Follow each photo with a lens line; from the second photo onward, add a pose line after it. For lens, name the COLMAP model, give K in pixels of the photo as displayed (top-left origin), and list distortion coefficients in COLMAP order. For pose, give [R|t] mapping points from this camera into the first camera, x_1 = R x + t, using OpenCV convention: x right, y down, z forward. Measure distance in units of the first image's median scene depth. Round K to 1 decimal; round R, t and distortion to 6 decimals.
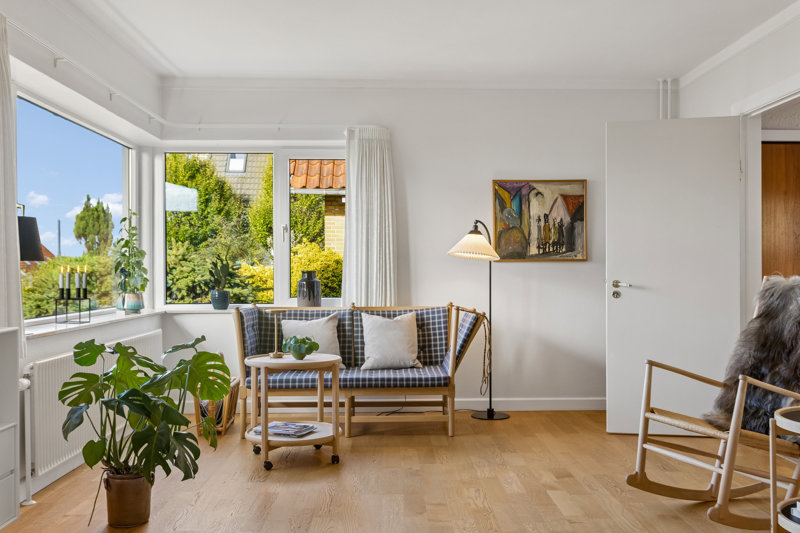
lens RADIAL K [[776.4, 0, 403.6], [0, 776.4, 267.7], [0, 0, 1]] dist [0.007465, 0.000000]
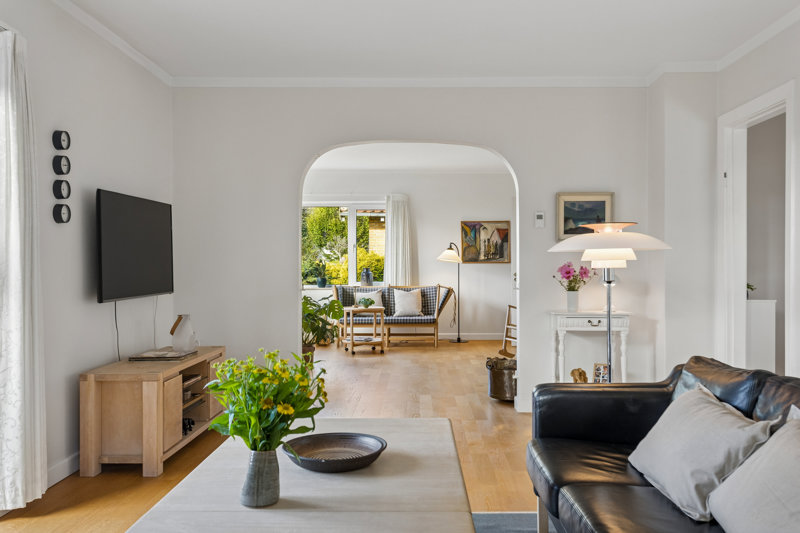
lens RADIAL K [[722.2, 0, 399.5], [0, 722.2, 265.6], [0, 0, 1]] dist [0.000356, 0.000111]
pose [[0.998931, 0.000259, -0.046223, 0.046143], [0.000062, 0.999976, 0.006949, -0.014884], [0.046224, -0.006944, 0.998907, -0.842268]]
